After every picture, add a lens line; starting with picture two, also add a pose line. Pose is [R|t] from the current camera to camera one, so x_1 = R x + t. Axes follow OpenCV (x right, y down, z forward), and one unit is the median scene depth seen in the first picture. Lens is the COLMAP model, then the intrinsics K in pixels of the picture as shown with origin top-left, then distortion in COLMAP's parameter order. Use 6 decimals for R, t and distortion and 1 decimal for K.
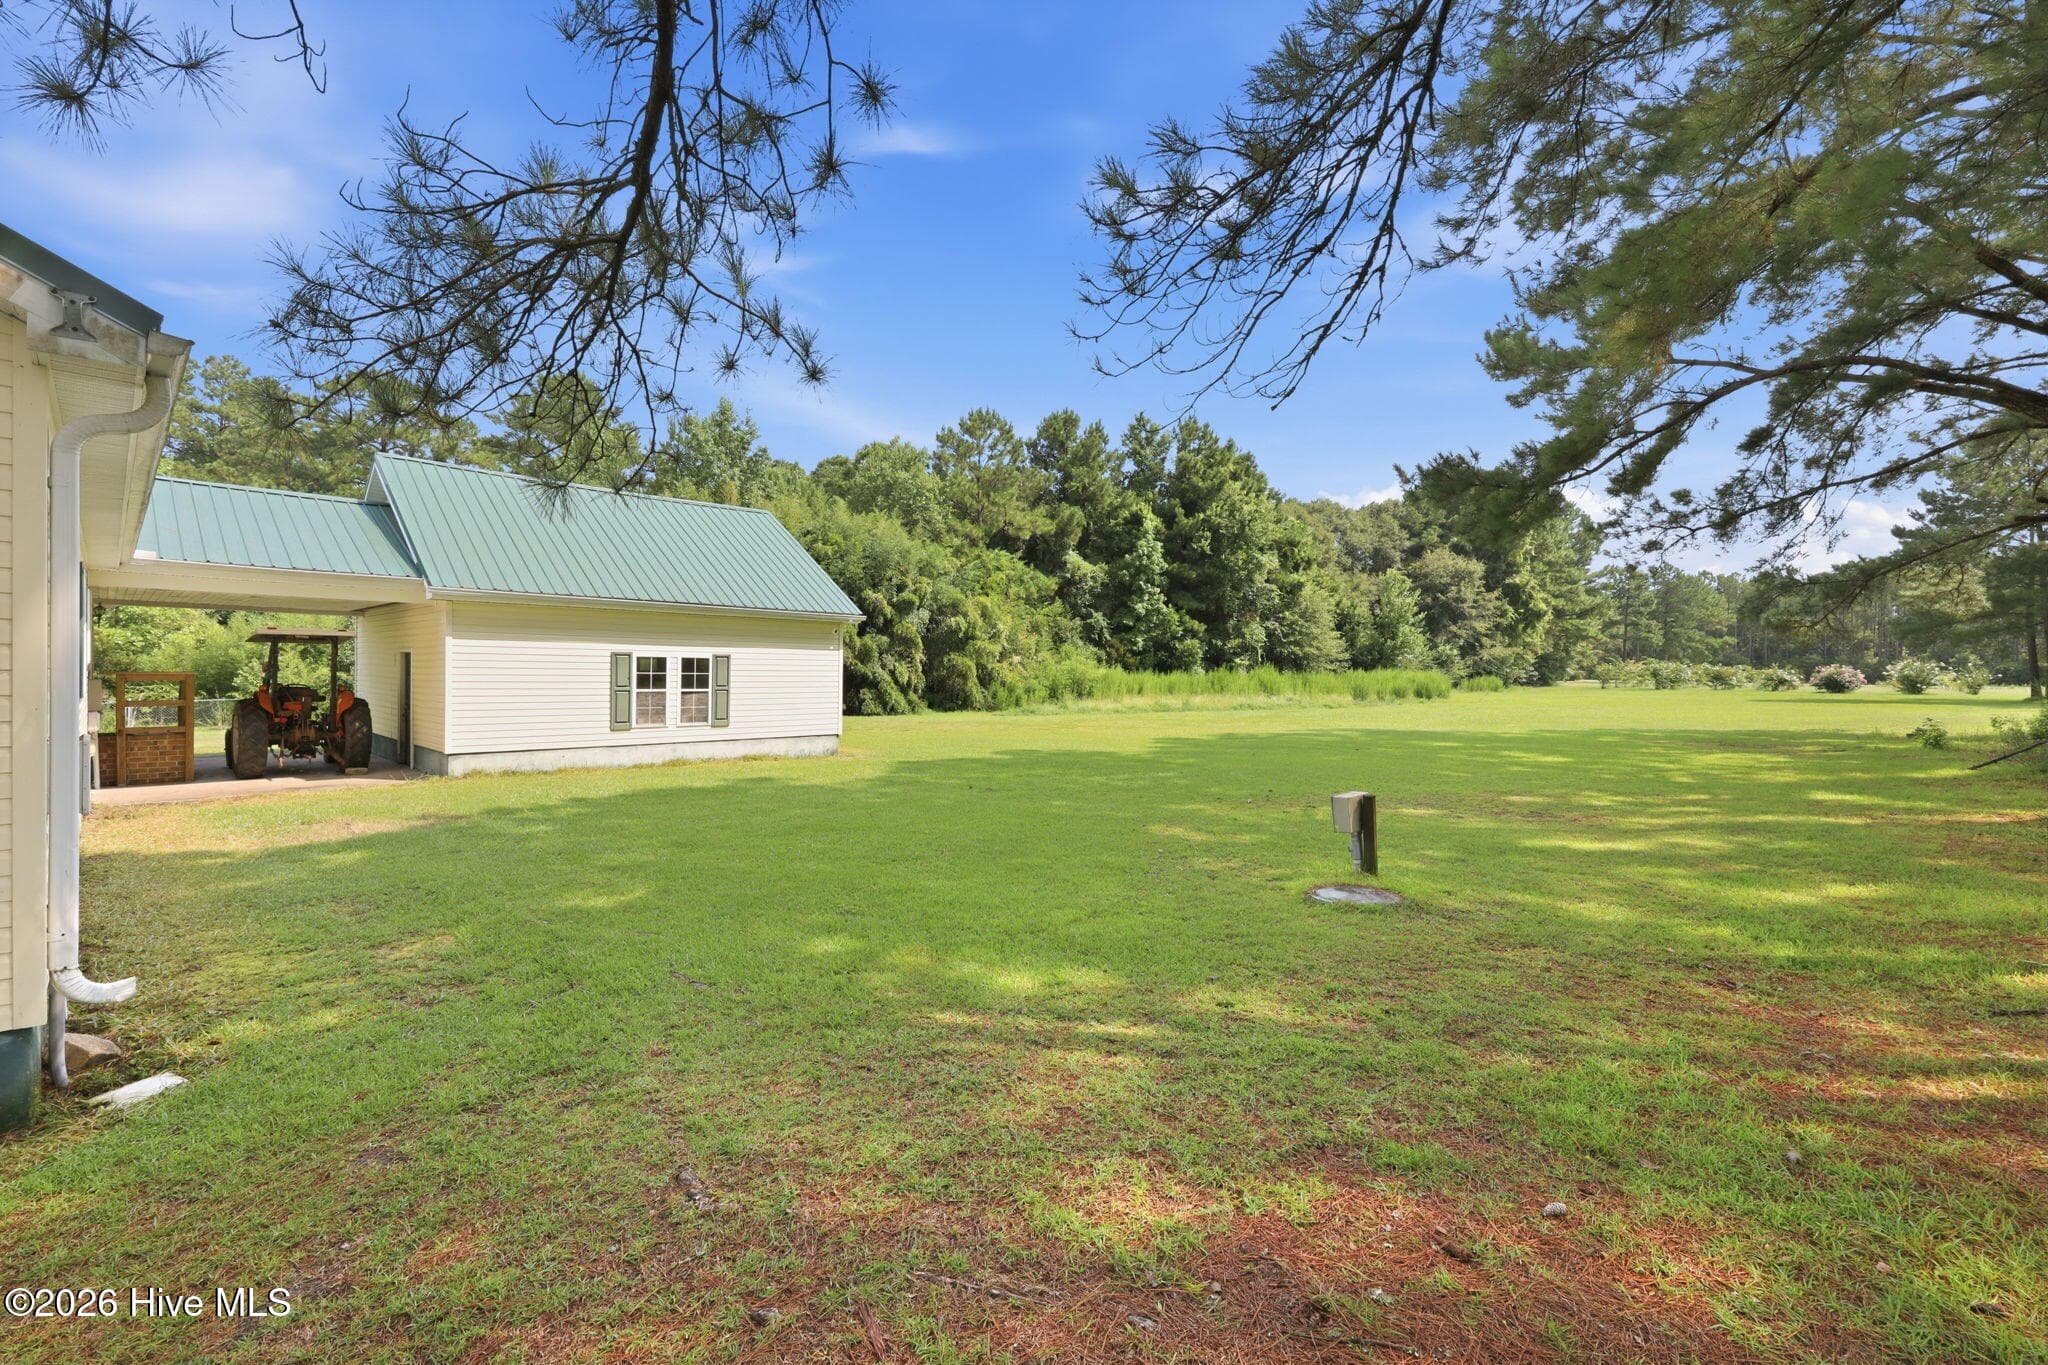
lens RADIAL K [[995.4, 0, 1024.0], [0, 995.4, 682.5], [0, 0, 1]] dist [-0.004551, -0.000501]
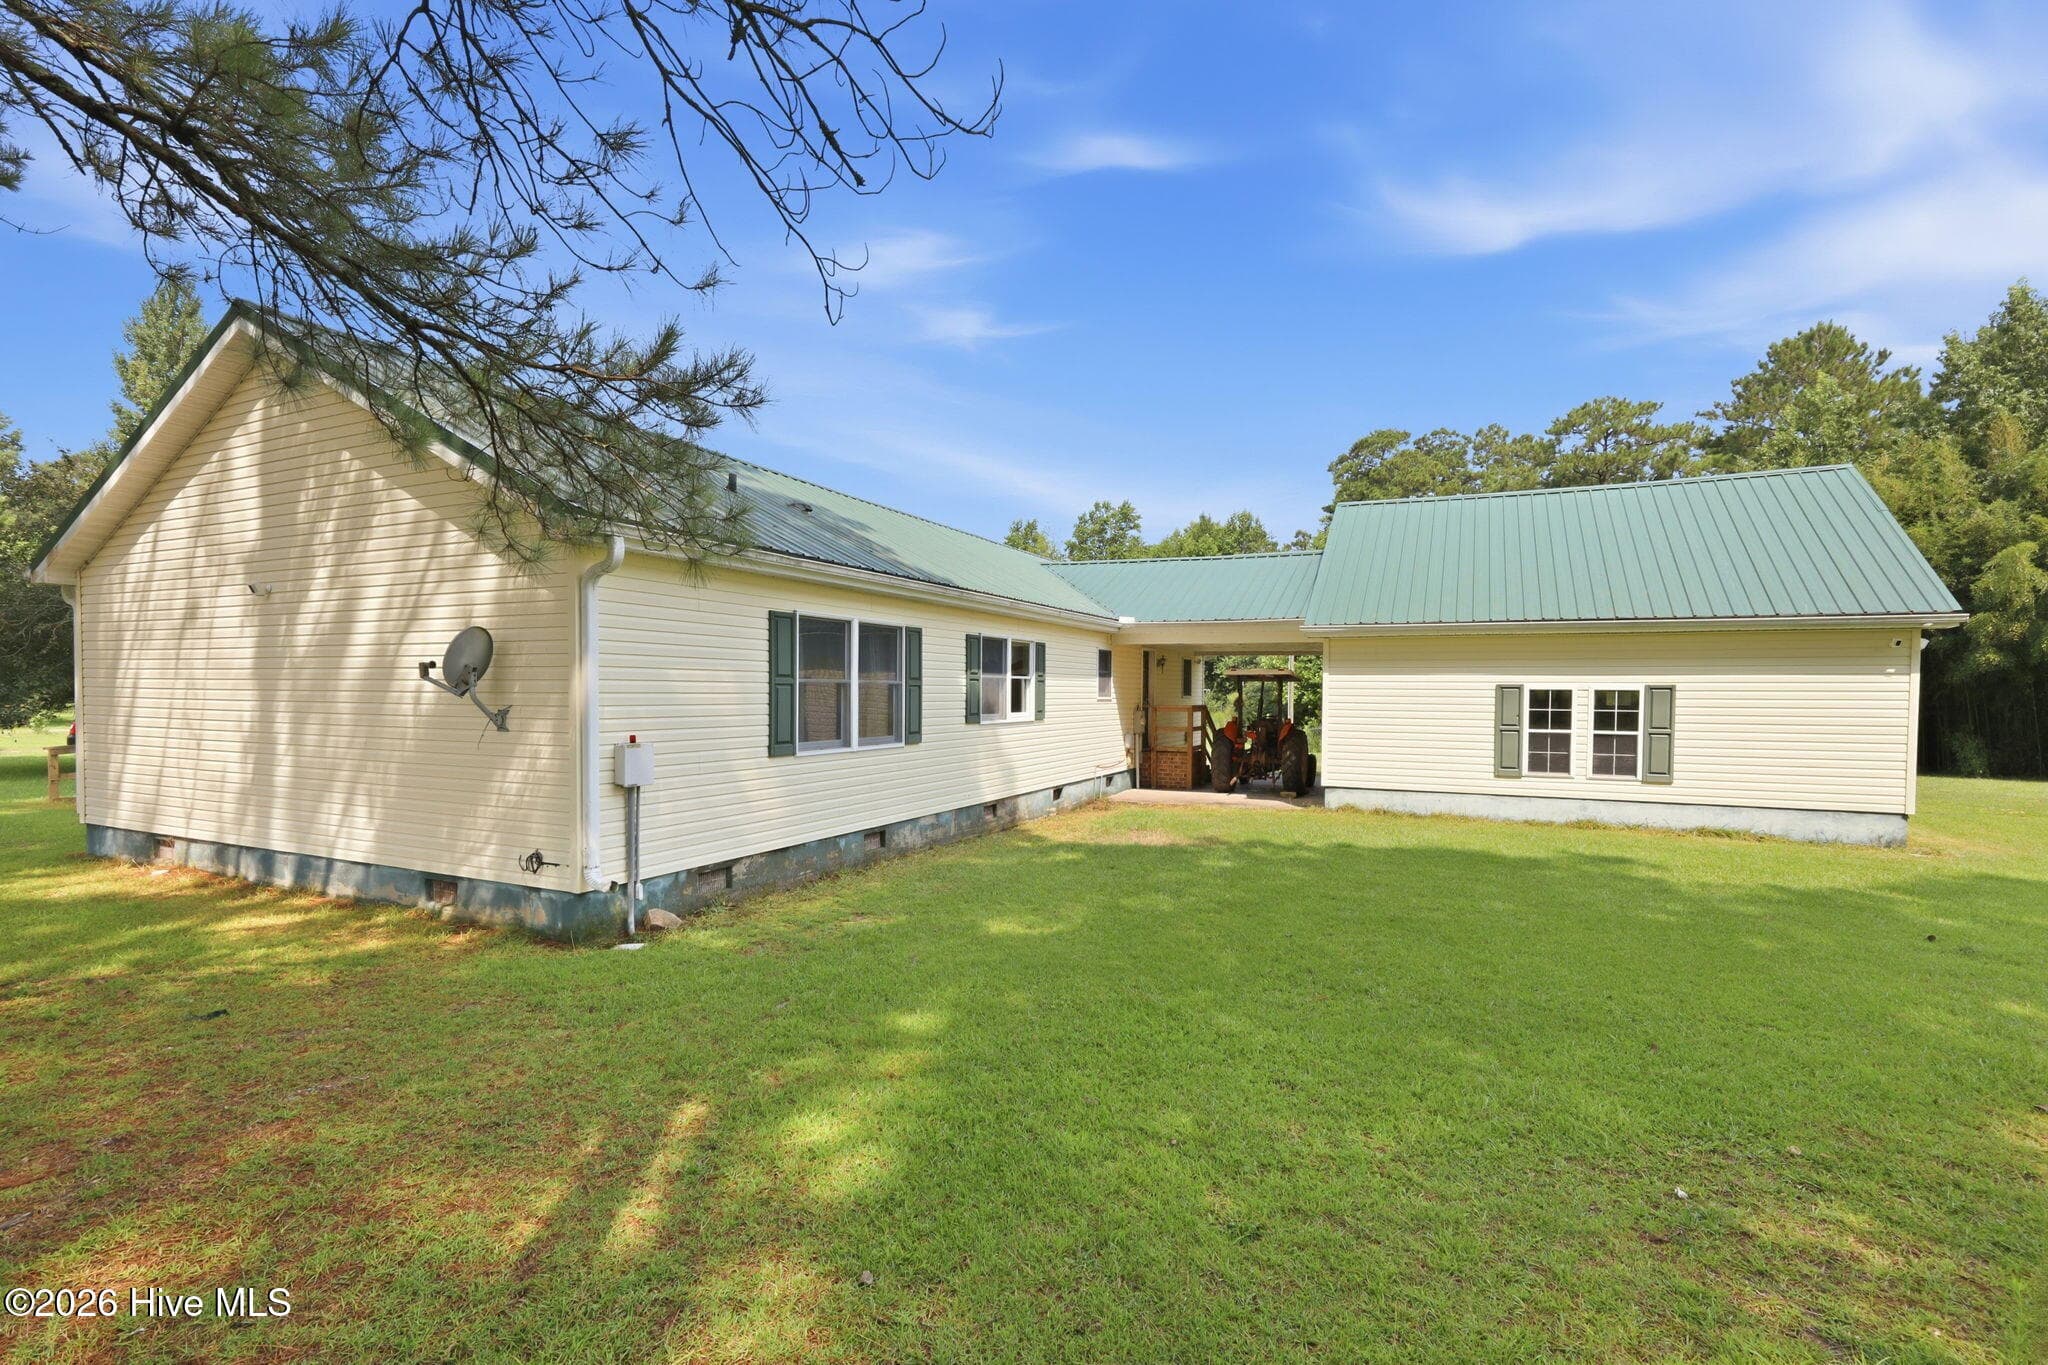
lens RADIAL K [[995.4, 0, 1024.0], [0, 995.4, 682.5], [0, 0, 1]] dist [-0.004551, -0.000501]
pose [[0.237221, -0.016755, -0.971311, 0.312014], [-0.012474, 0.999716, -0.020291, -0.009746], [0.971376, 0.016929, 0.236945, 0.394565]]
